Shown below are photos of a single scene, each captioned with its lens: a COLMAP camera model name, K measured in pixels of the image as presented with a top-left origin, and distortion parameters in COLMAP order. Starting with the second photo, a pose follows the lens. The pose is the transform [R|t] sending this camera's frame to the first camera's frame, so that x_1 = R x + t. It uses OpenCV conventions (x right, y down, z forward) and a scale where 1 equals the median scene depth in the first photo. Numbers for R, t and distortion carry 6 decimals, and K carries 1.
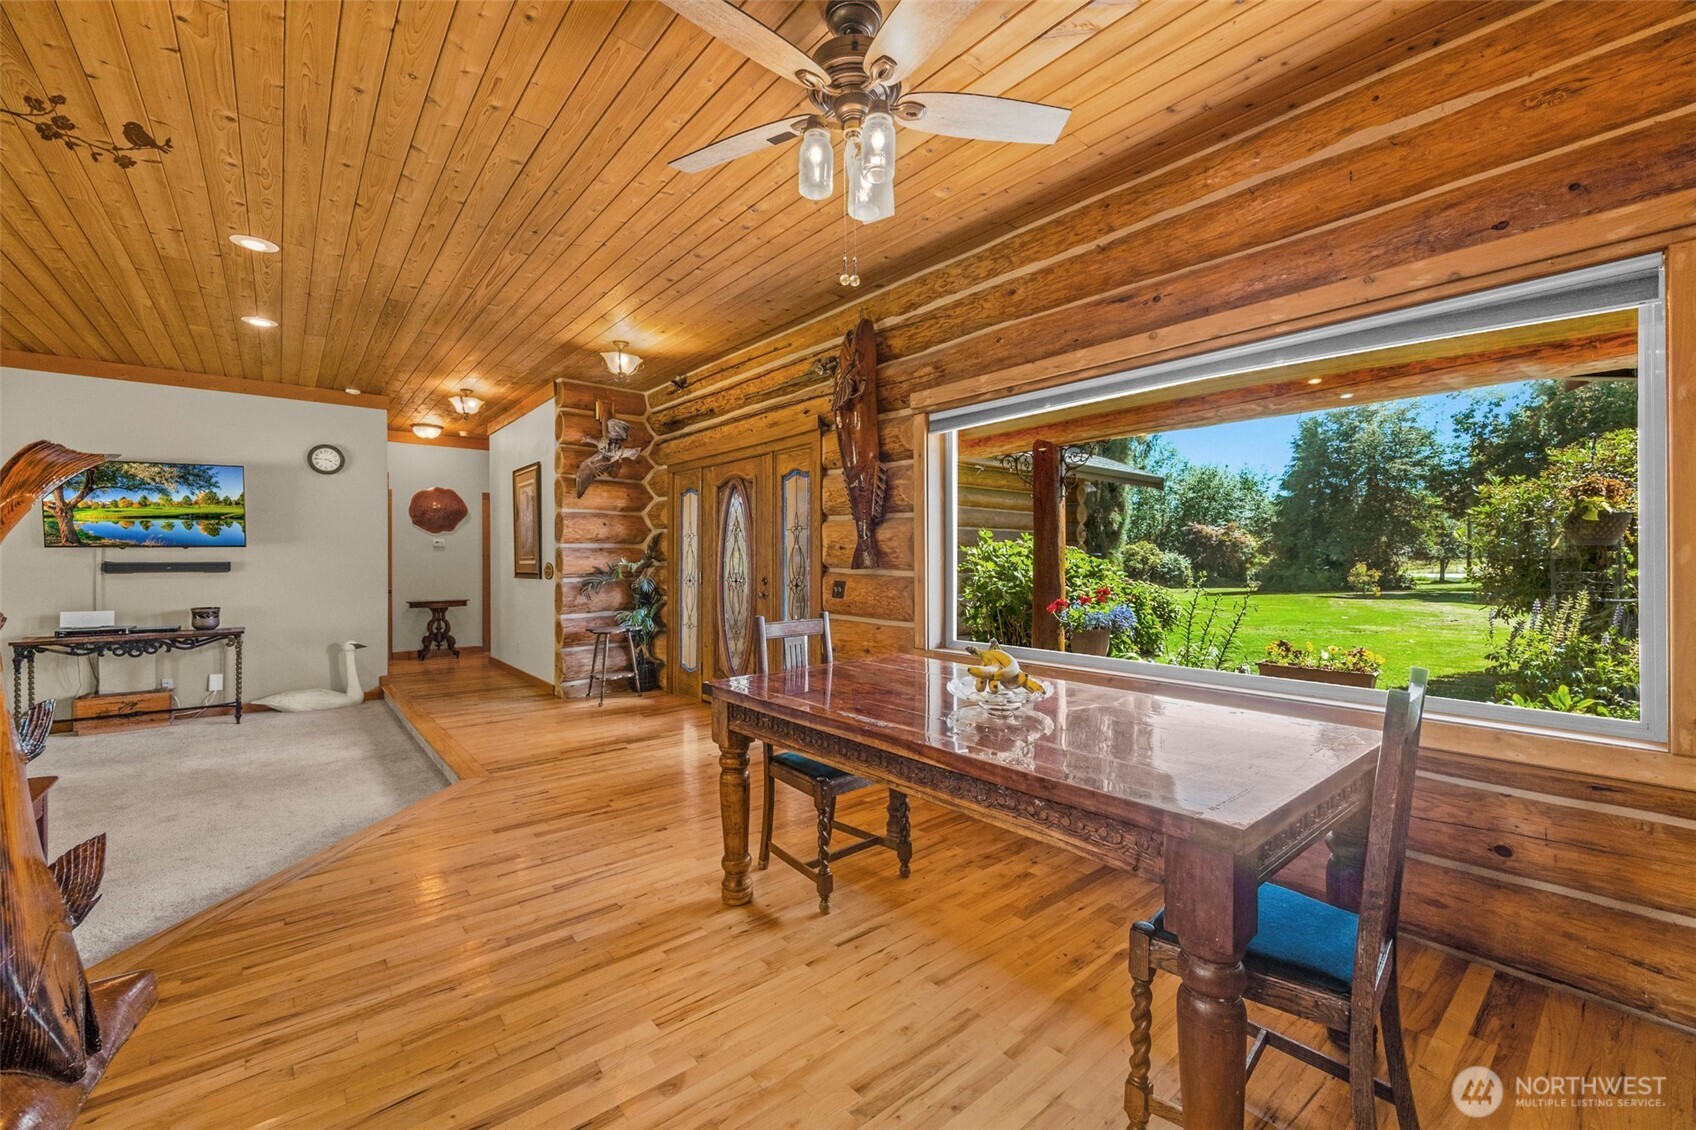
lens RADIAL K [[704.3, 0, 880.1], [0, 704.3, 559.0], [0, 0, 1]] dist [0.008086, -0.001277]
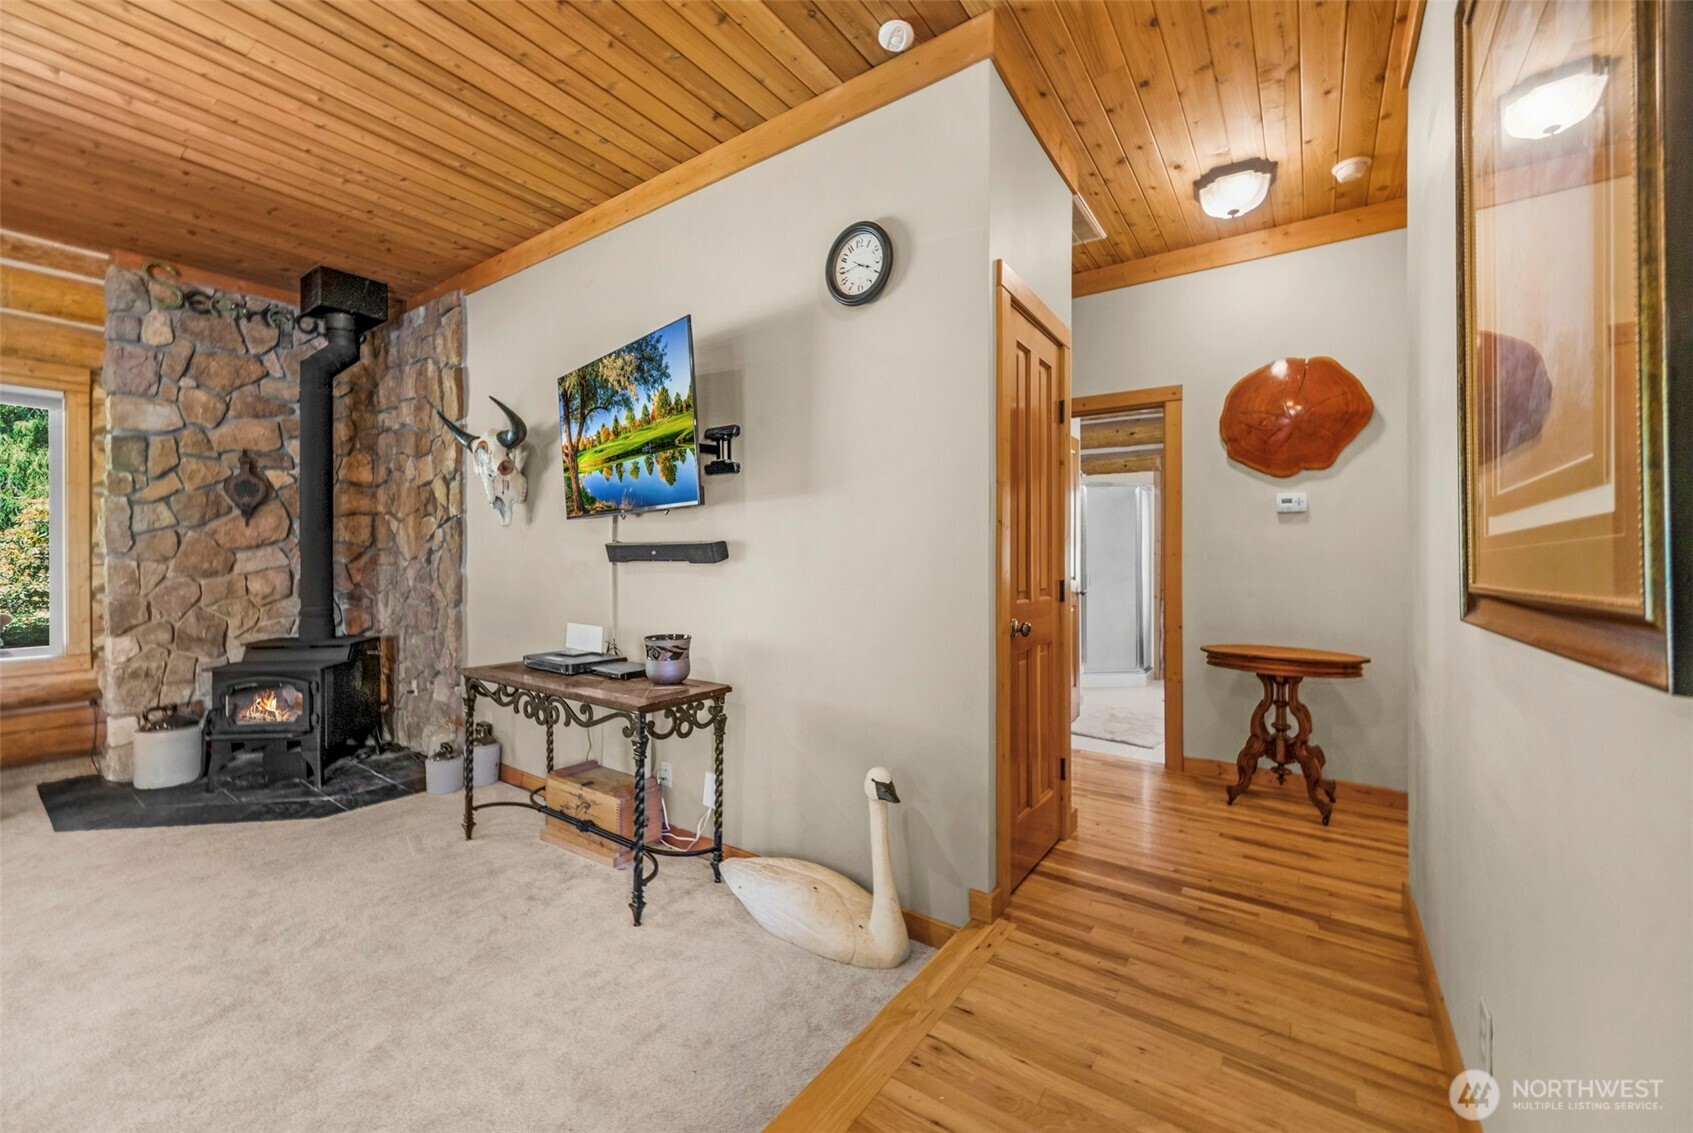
lens RADIAL K [[677.2, 0, 828.7], [0, 677.2, 561.3], [0, 0, 1]] dist [0.006201, -0.002039]
pose [[0.239068, 0.004807, -0.970991, -0.487119], [-0.009643, 0.999950, 0.002576, 0.016075], [0.970955, 0.008748, 0.239103, 0.998784]]
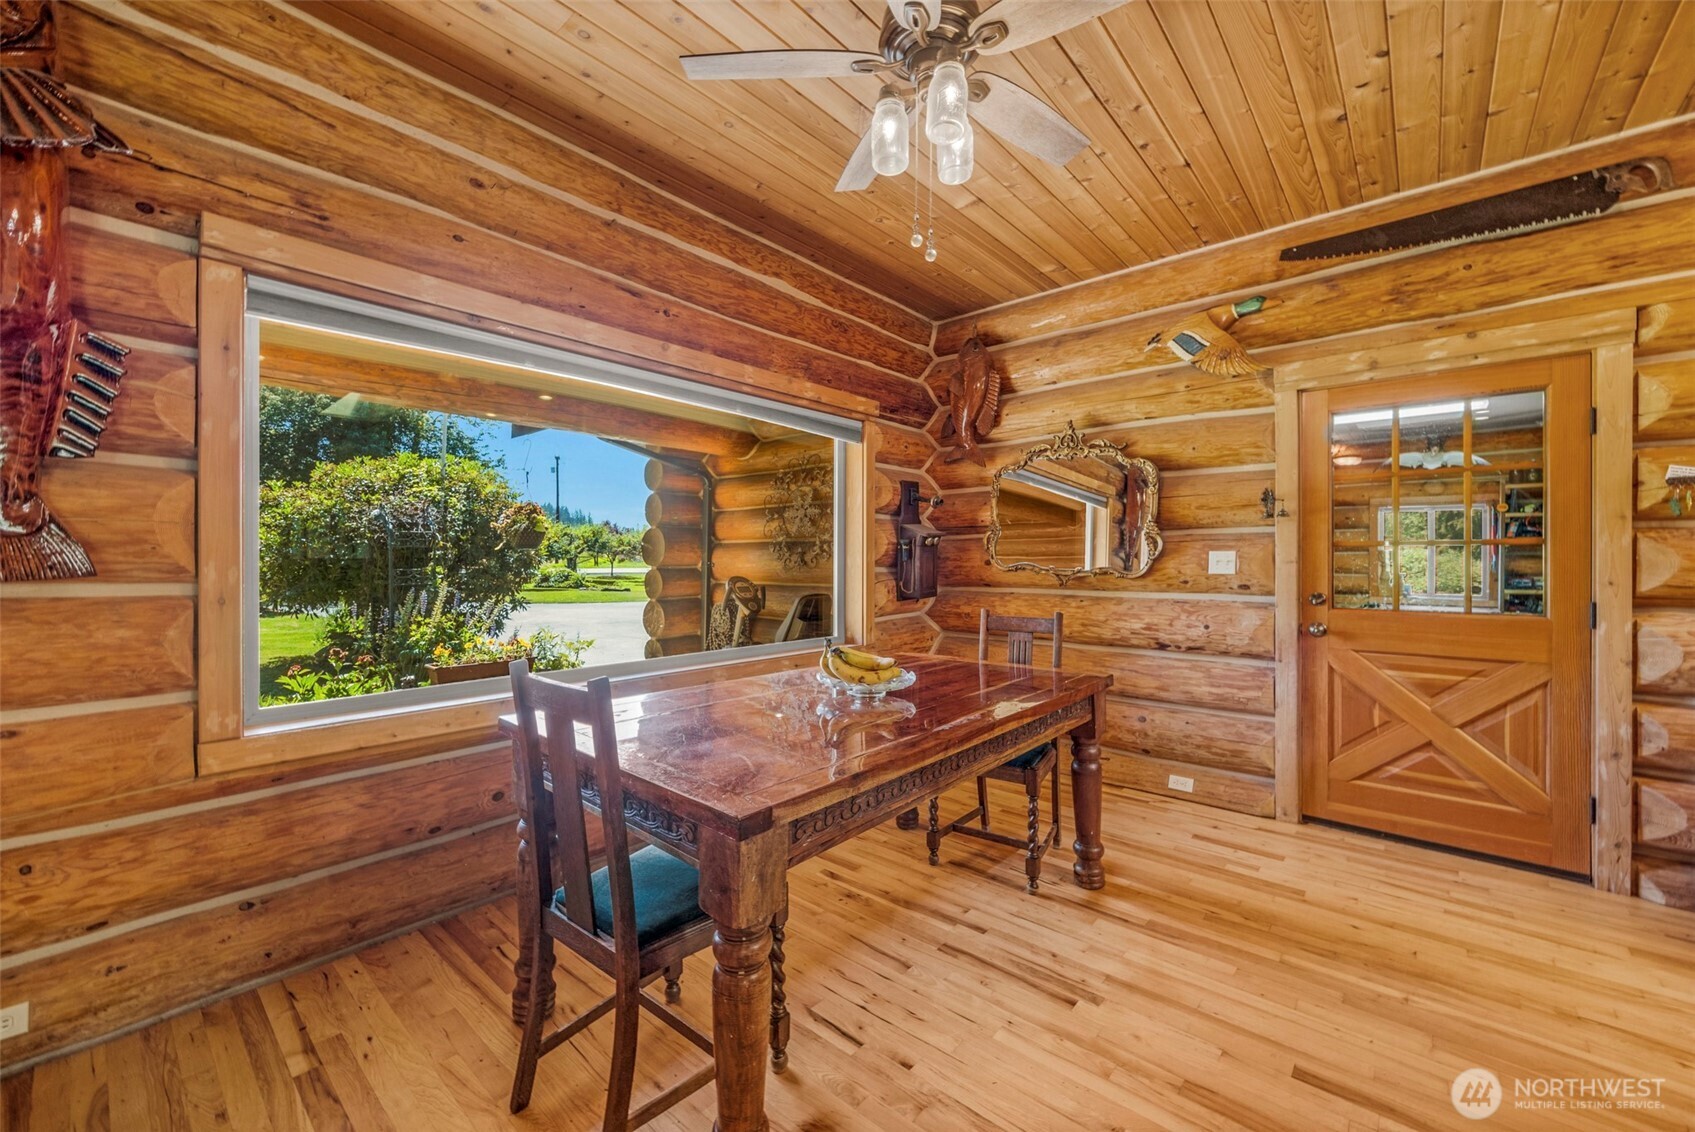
lens RADIAL K [[678.0, 0, 802.5], [0, 678.0, 560.2], [0, 0, 1]] dist [0.006201, -0.002039]
pose [[-0.115242, -0.001083, 0.993337, -0.298737], [0.002186, 0.999997, 0.001344, 0.000726], [-0.993335, 0.002326, -0.115240, 0.424229]]
